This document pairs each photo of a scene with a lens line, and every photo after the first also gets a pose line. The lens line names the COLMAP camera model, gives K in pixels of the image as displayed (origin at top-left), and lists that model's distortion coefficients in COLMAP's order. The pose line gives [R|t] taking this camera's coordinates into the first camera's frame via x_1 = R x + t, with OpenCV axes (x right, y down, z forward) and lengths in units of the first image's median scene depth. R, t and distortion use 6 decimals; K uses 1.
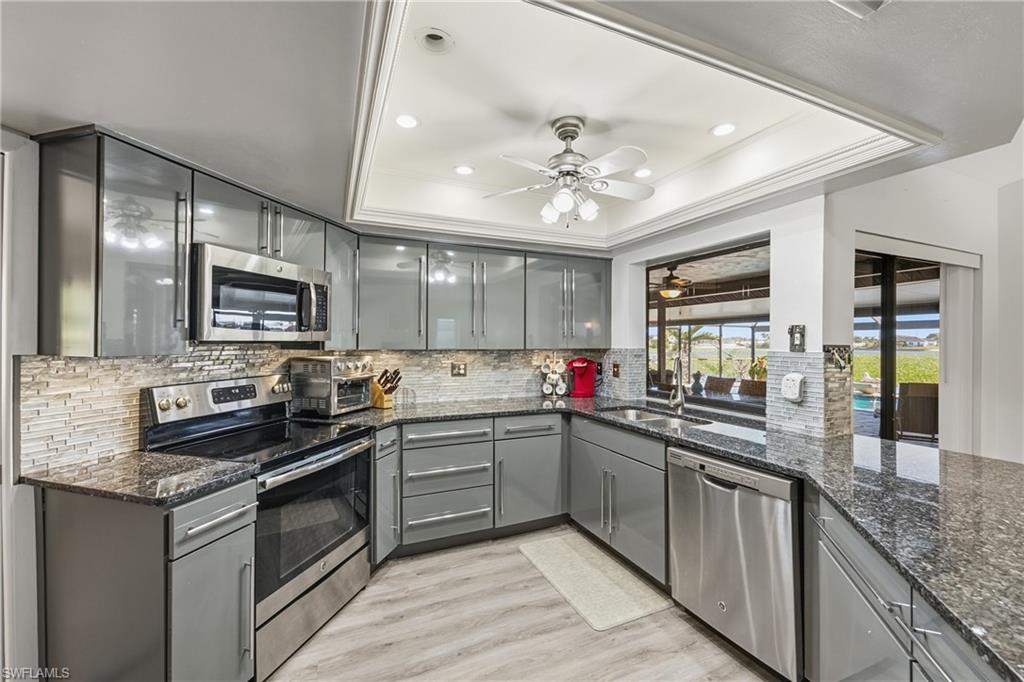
lens RADIAL K [[416.0, 0, 508.0], [0, 416.0, 339.4], [0, 0, 1]] dist [-0.002765, -0.000131]
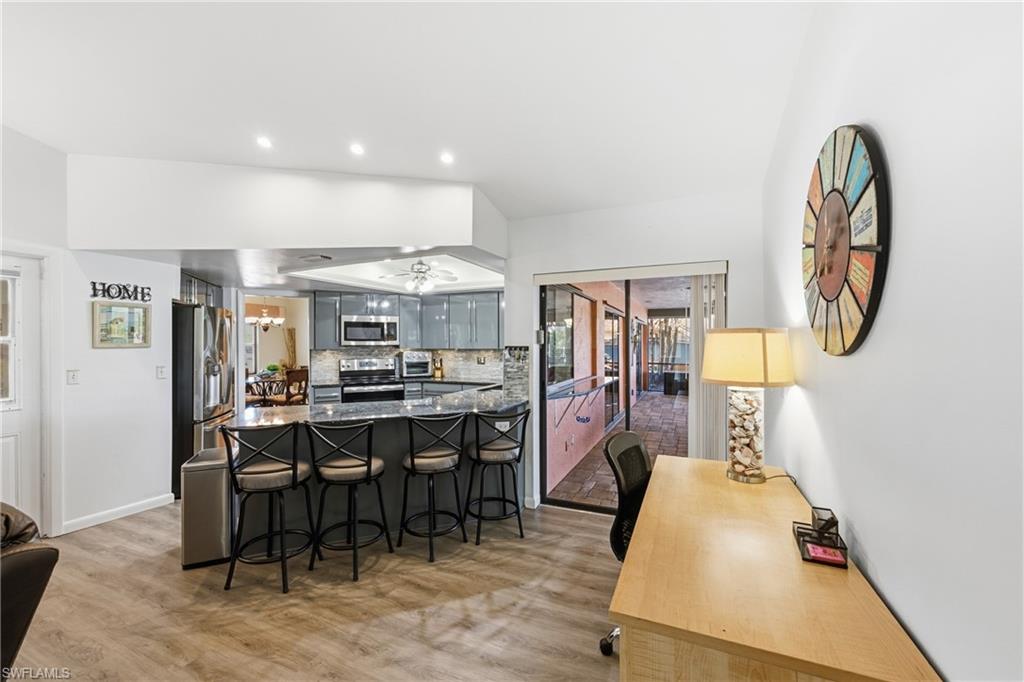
lens RADIAL K [[416.0, 0, 508.0], [0, 416.0, 339.4], [0, 0, 1]] dist [-0.002765, -0.000131]
pose [[0.670228, -0.013818, -0.742026, 1.686262], [0.009729, 0.999904, -0.009832, 0.001646], [0.742091, -0.000630, 0.670299, -0.136551]]
